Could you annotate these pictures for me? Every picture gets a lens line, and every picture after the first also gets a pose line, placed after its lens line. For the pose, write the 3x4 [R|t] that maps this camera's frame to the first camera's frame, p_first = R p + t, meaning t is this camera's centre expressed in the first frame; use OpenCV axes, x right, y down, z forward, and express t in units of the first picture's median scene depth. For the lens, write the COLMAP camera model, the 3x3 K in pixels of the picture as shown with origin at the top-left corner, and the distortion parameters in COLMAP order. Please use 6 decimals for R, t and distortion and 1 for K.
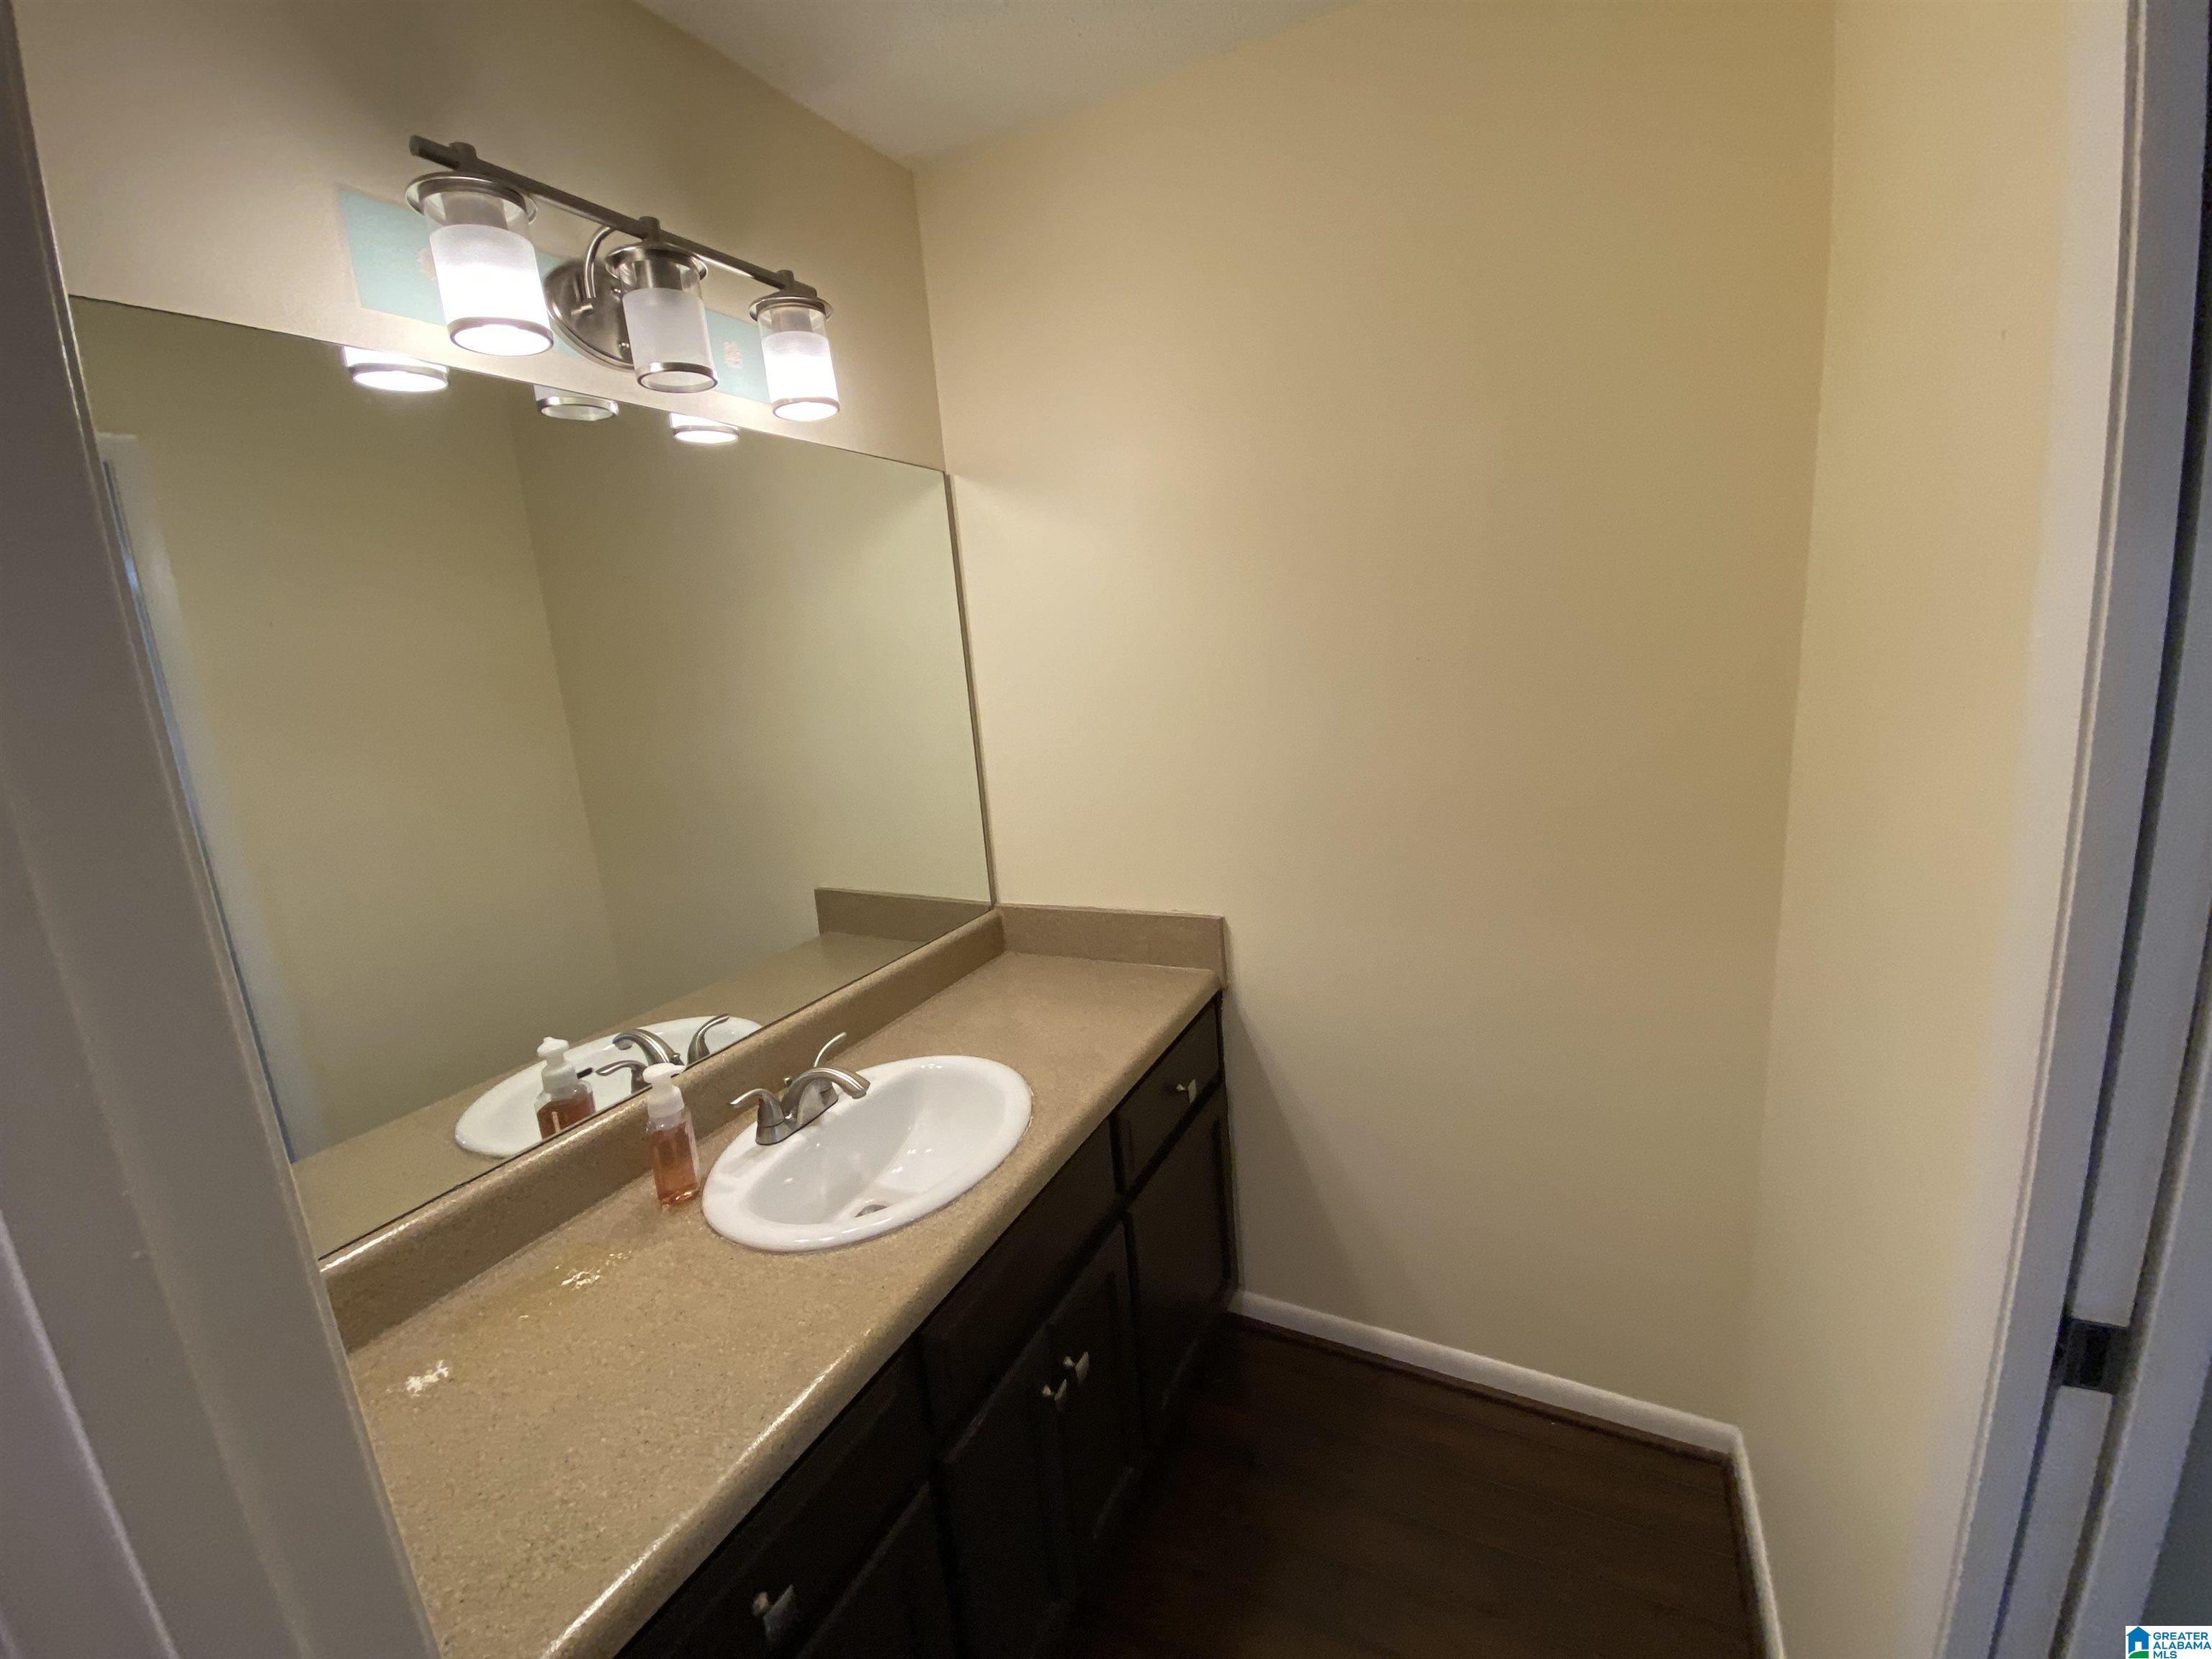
lens RADIAL K [[905.7, 0, 1104.9], [0, 905.7, 822.2], [0, 0, 1]] dist [0.002902, -0.010999]
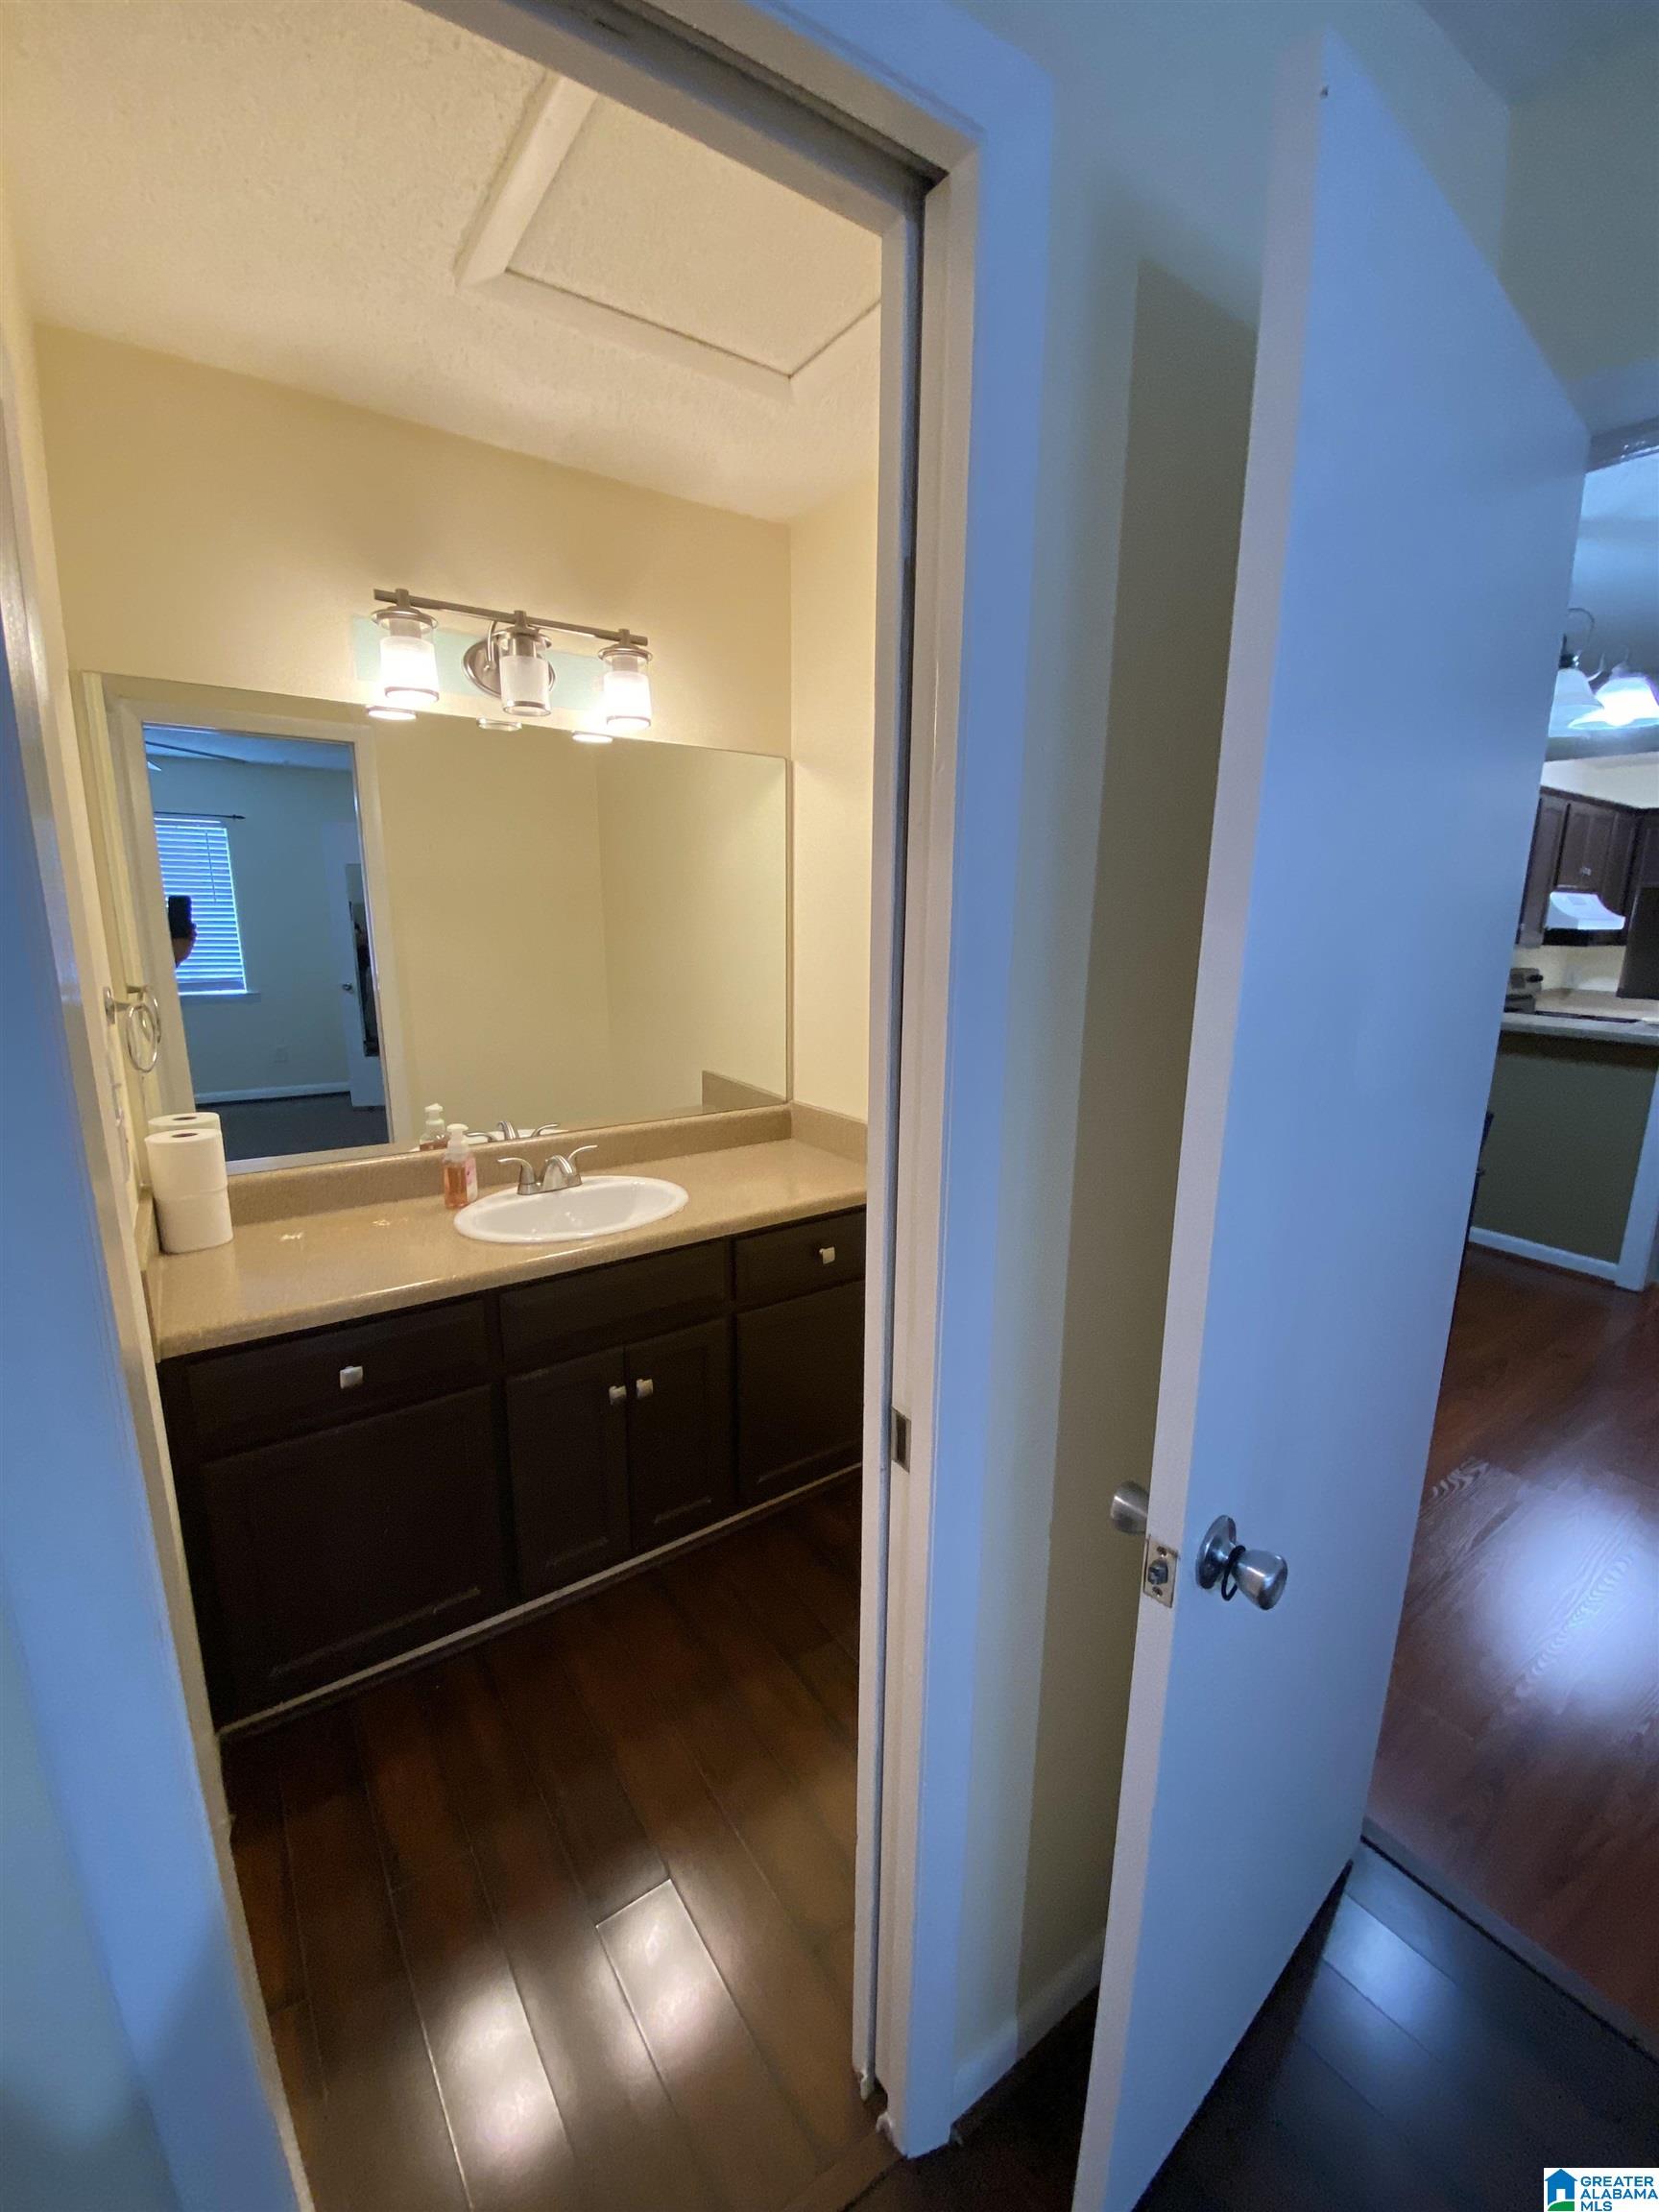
lens RADIAL K [[905.7, 0, 847.1], [0, 905.7, 1109.8], [0, 0, 1]] dist [0.002902, -0.010999]
pose [[0.879184, 0.183911, -0.439559, 0.865117], [-0.169455, 0.982882, 0.072302, -0.003687], [0.445332, 0.010919, 0.895299, -0.182011]]
